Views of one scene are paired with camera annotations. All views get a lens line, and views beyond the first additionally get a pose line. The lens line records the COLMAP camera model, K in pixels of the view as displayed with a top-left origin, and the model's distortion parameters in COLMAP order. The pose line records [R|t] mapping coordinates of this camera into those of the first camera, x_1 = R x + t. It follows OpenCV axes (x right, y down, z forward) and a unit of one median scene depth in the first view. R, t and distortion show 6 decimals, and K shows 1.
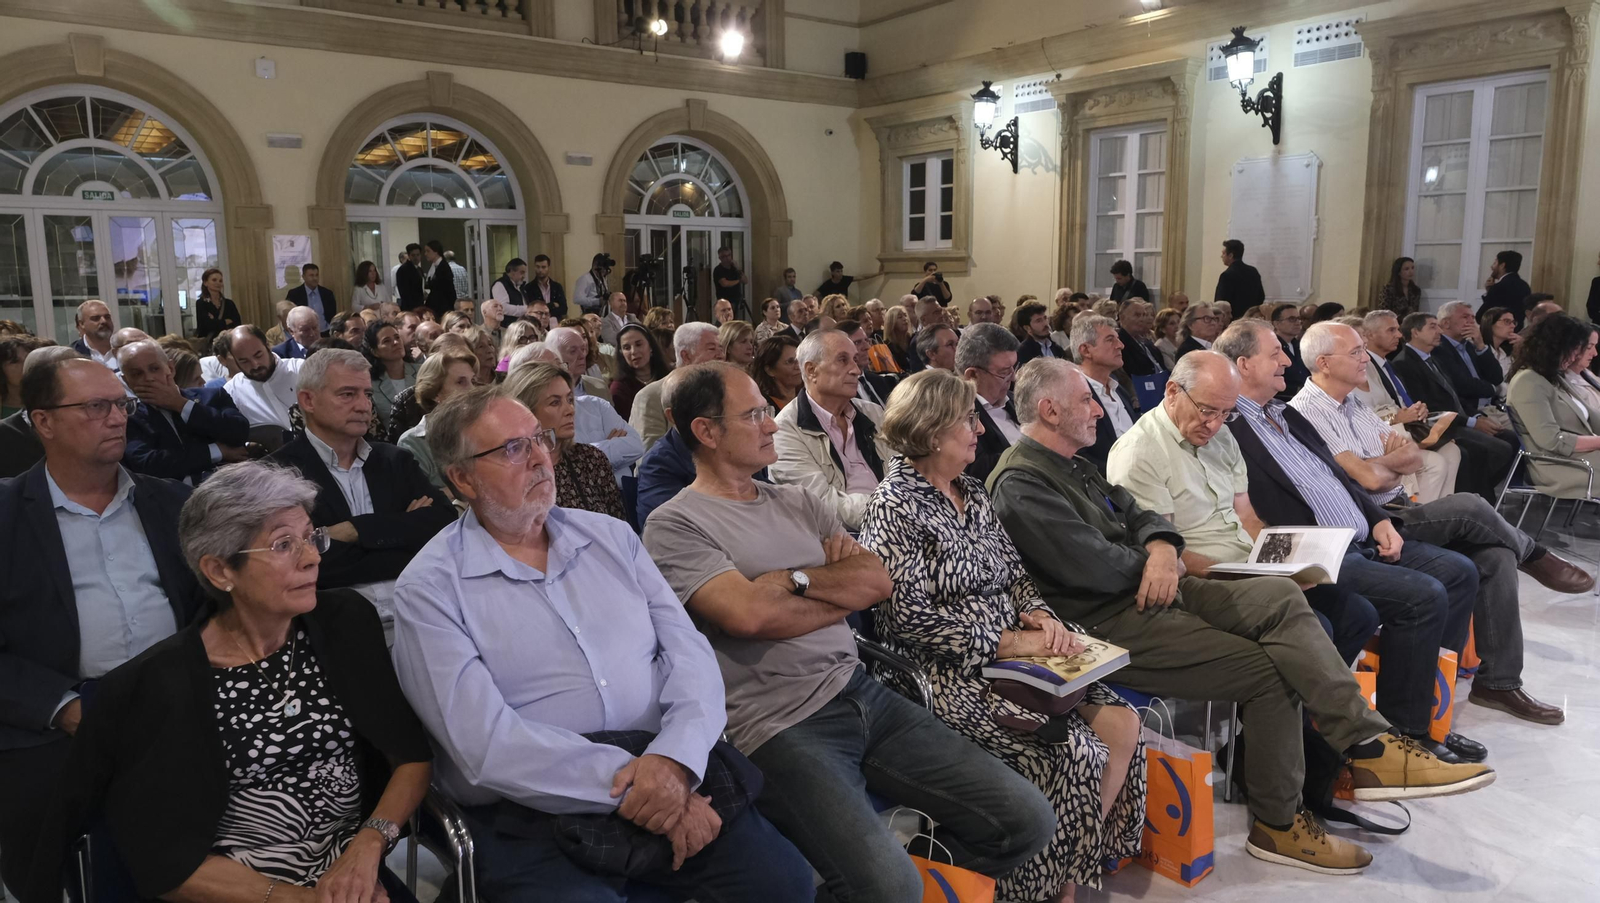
lens RADIAL K [[1096.3, 0, 796.7], [0, 1096.3, 450.3], [0, 0, 1]] dist [-0.017120, 0.004967]
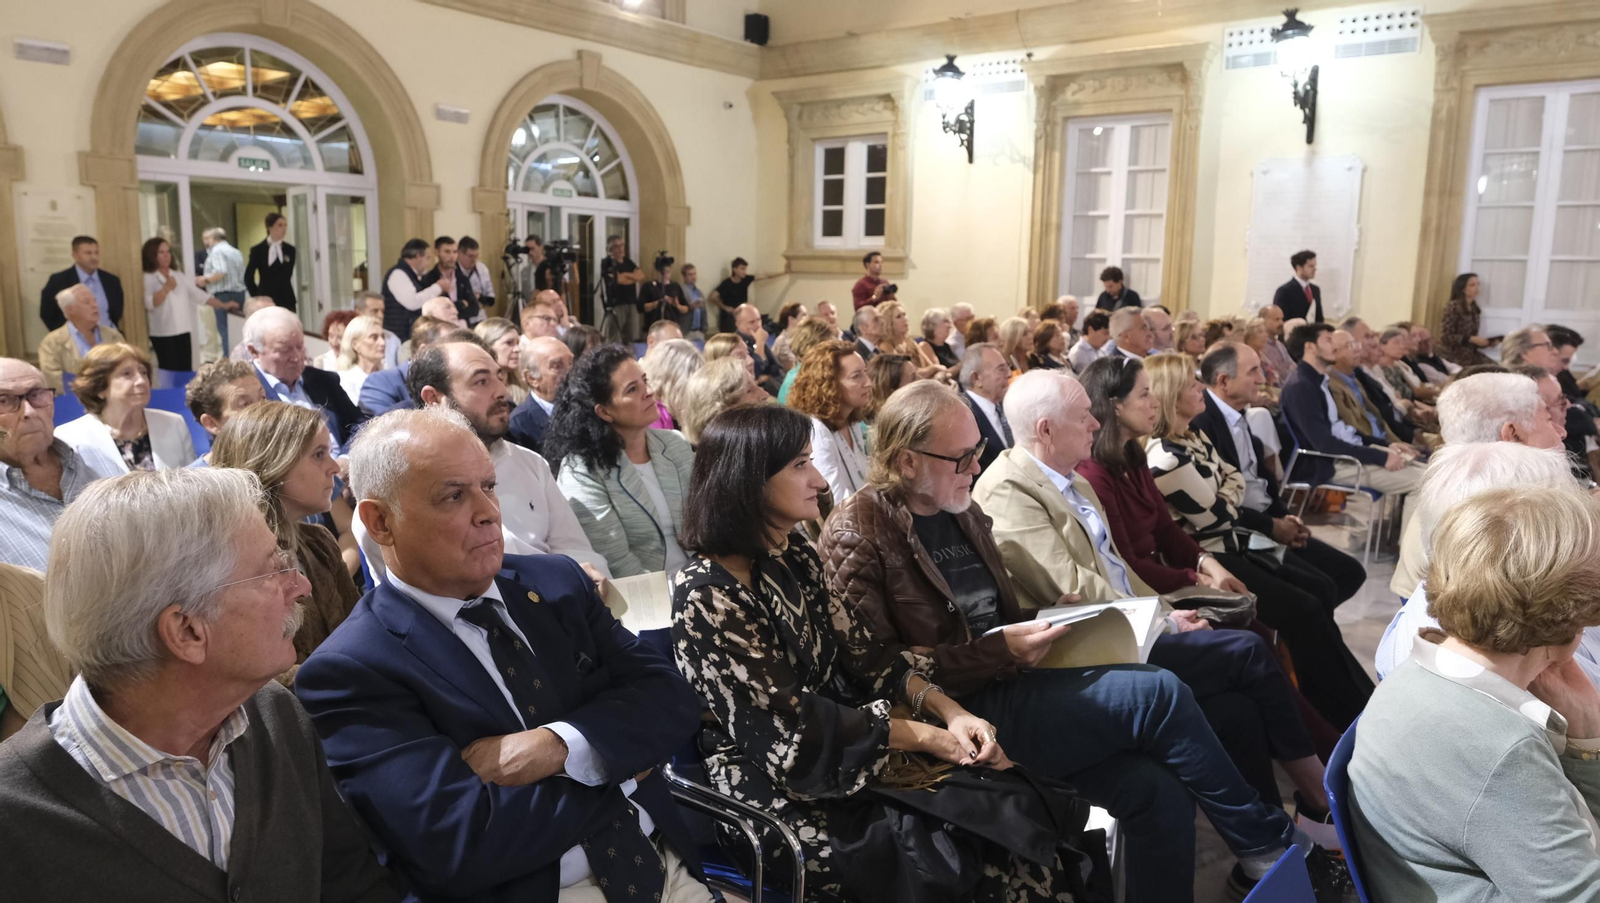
lens RADIAL K [[1089.6, 0, 802.5], [0, 1089.6, 448.8], [0, 0, 1]] dist [-0.029842, 0.020766]
pose [[0.962234, -0.015272, 0.271795, -0.193234], [0.015341, 0.999881, 0.001868, -0.031709], [-0.271791, 0.002372, 0.962353, 0.224865]]
